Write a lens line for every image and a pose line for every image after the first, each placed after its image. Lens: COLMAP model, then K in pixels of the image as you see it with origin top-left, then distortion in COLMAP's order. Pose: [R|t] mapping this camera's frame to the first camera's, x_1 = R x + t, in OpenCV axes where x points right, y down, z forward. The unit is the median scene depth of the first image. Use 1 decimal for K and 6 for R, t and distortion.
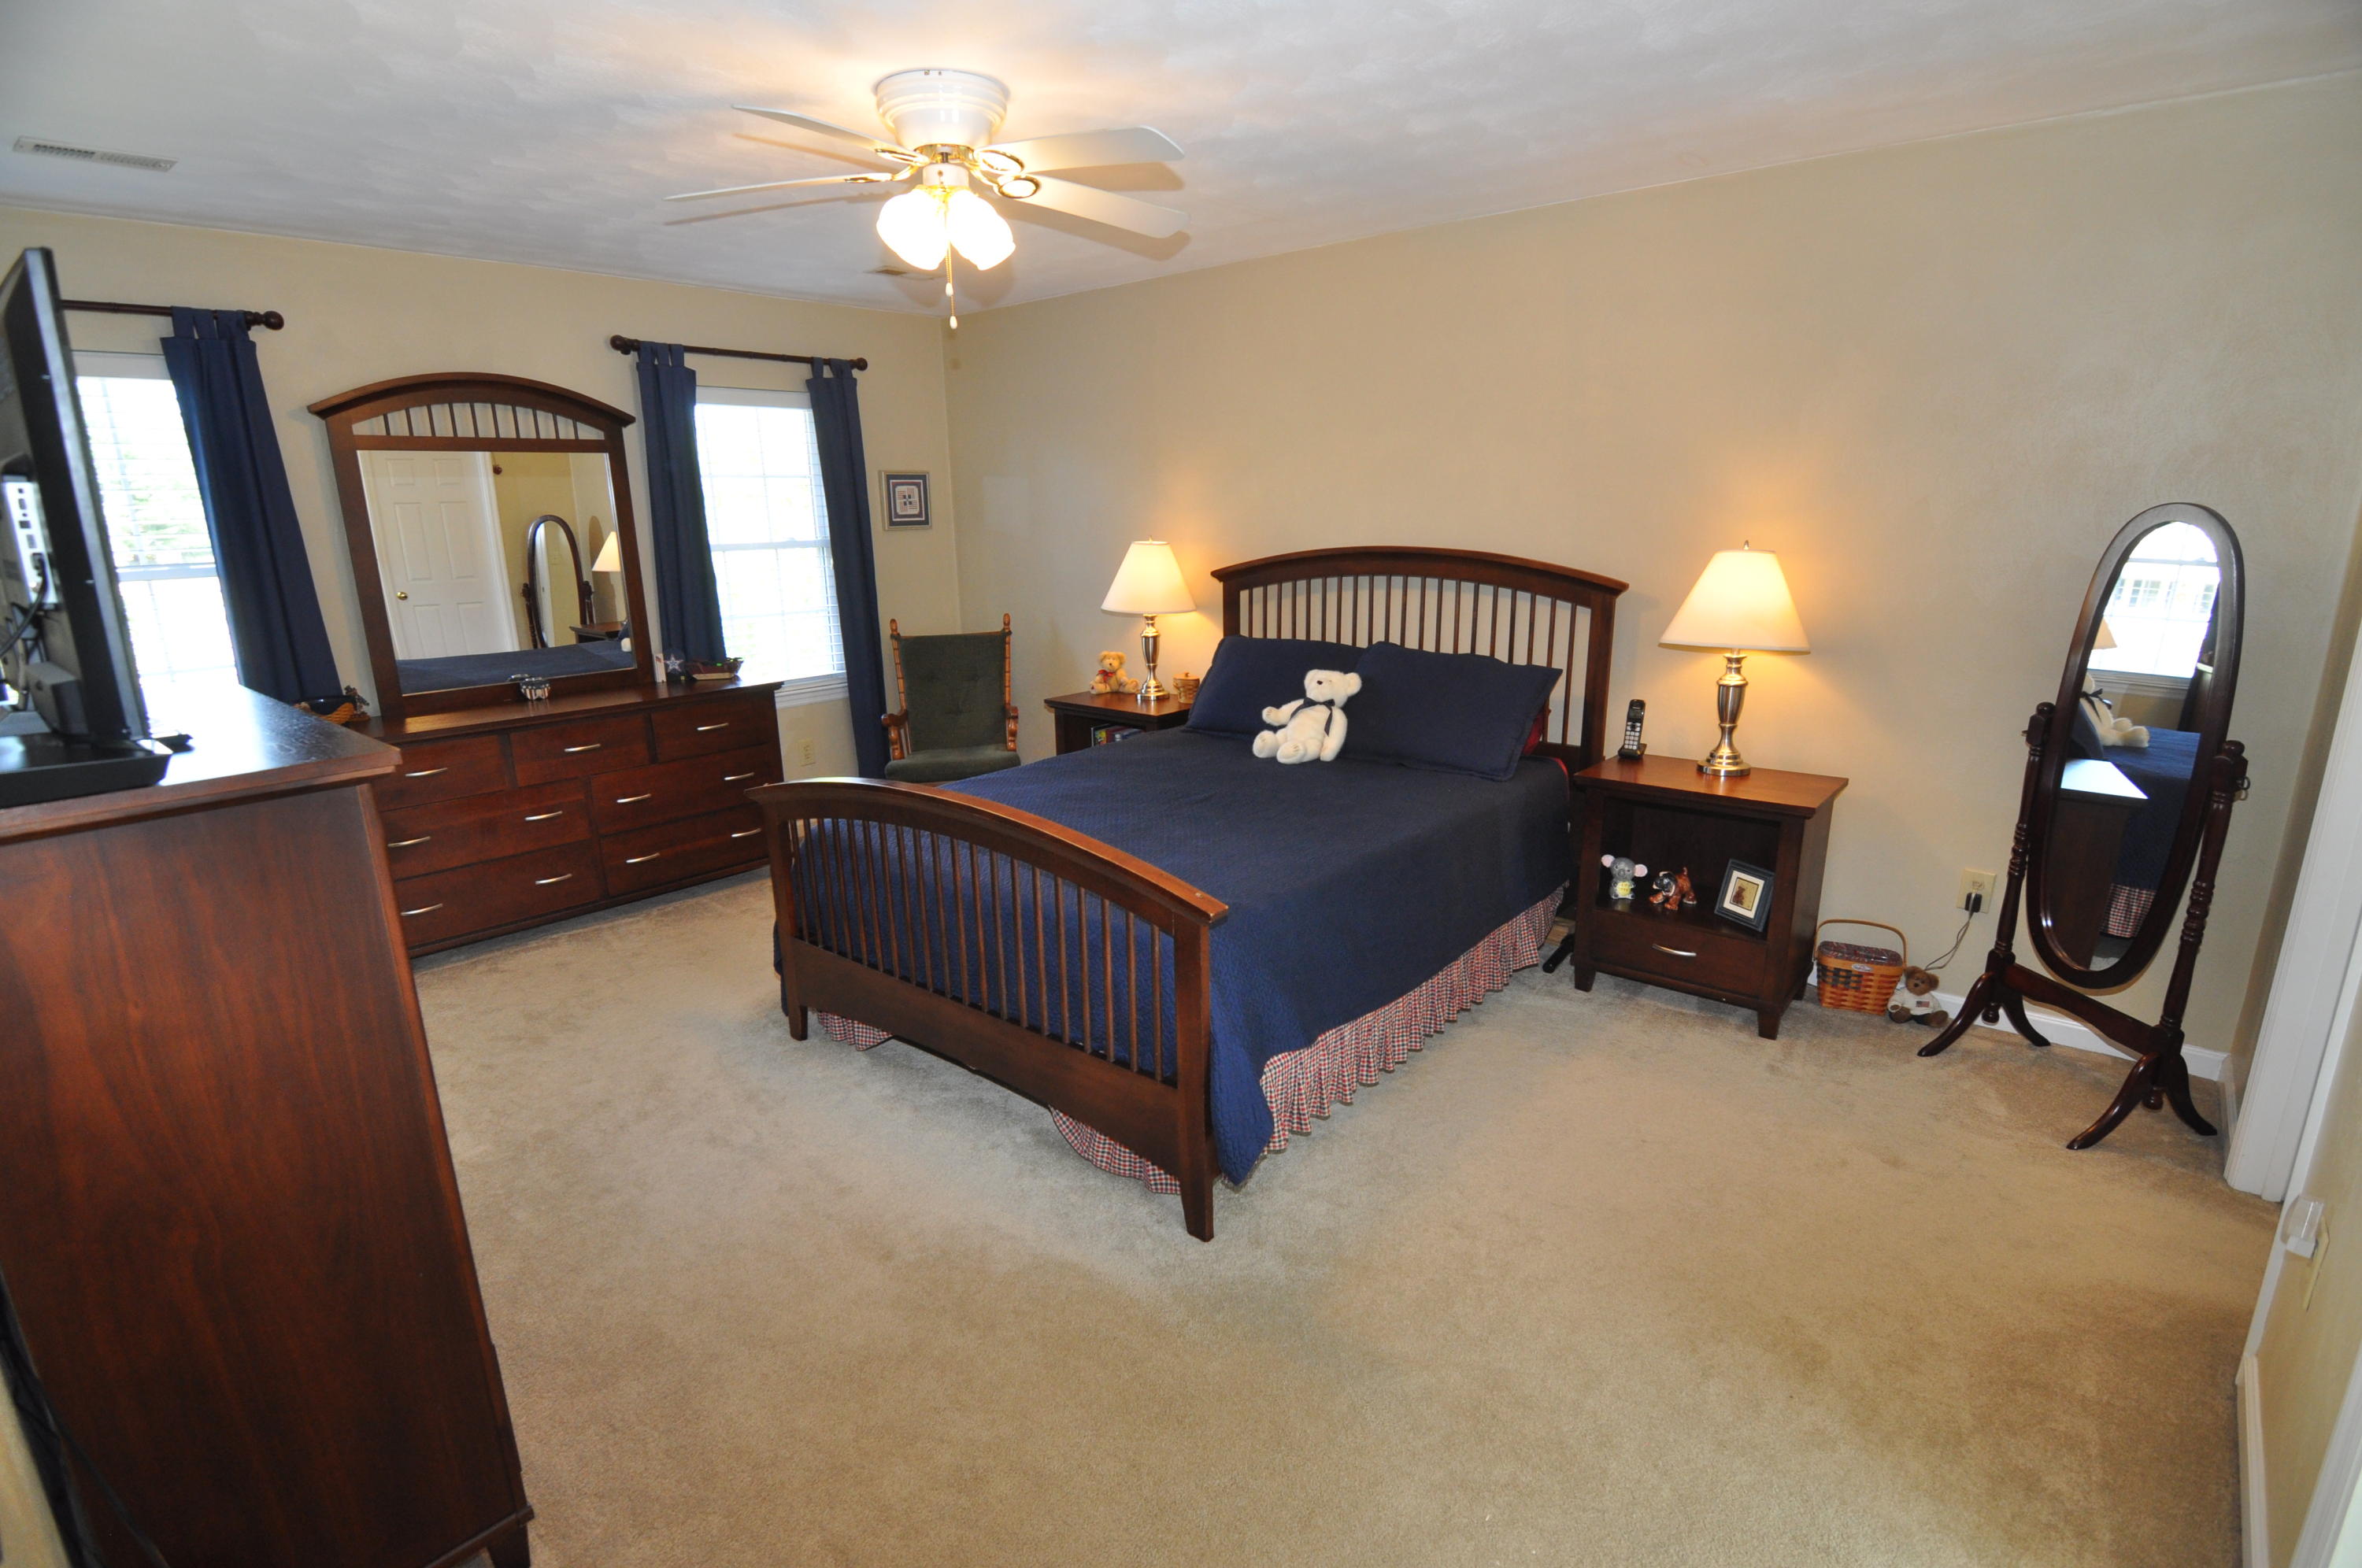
lens RADIAL K [[1140.1, 0, 1178.1], [0, 1140.1, 801.5], [0, 0, 1]] dist [0.000713, -0.016236]
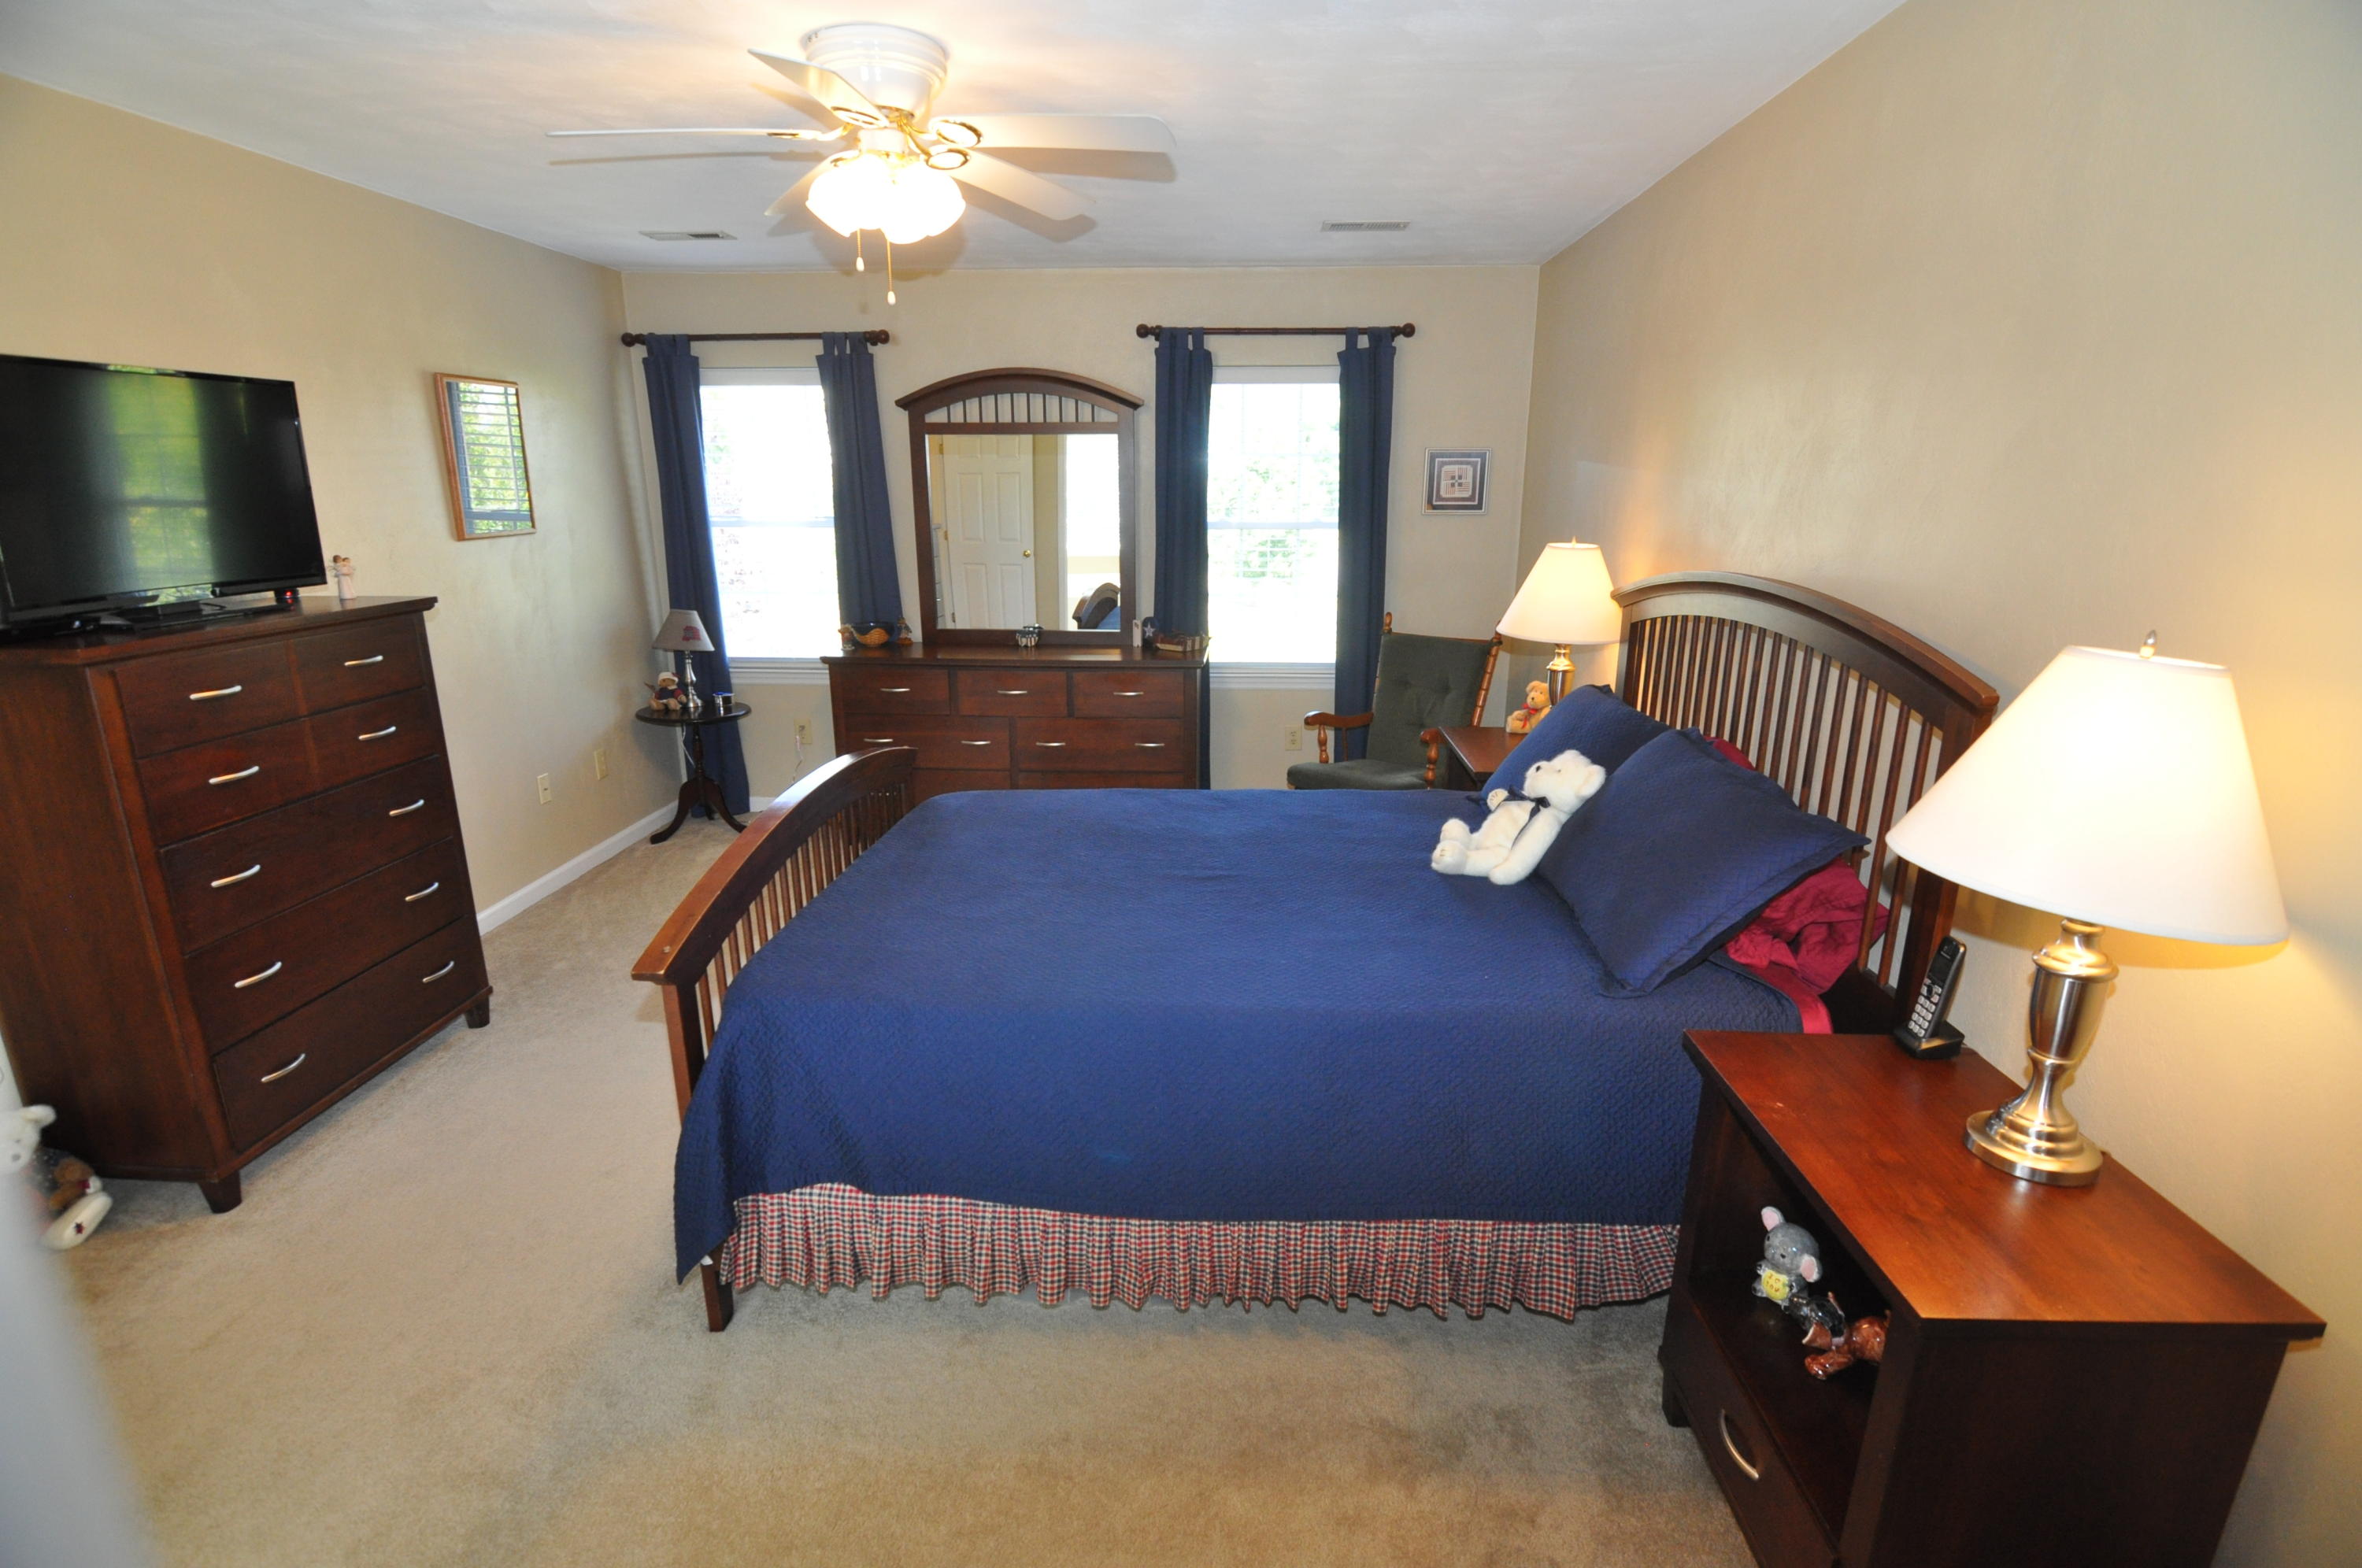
lens RADIAL K [[1140.1, 0, 1178.1], [0, 1140.1, 801.5], [0, 0, 1]] dist [0.000713, -0.016236]
pose [[0.619512, 0.232290, -0.749831, 0.456626], [-0.210141, 0.969427, 0.126700, -0.115999], [0.756337, 0.079078, 0.649385, 0.363295]]
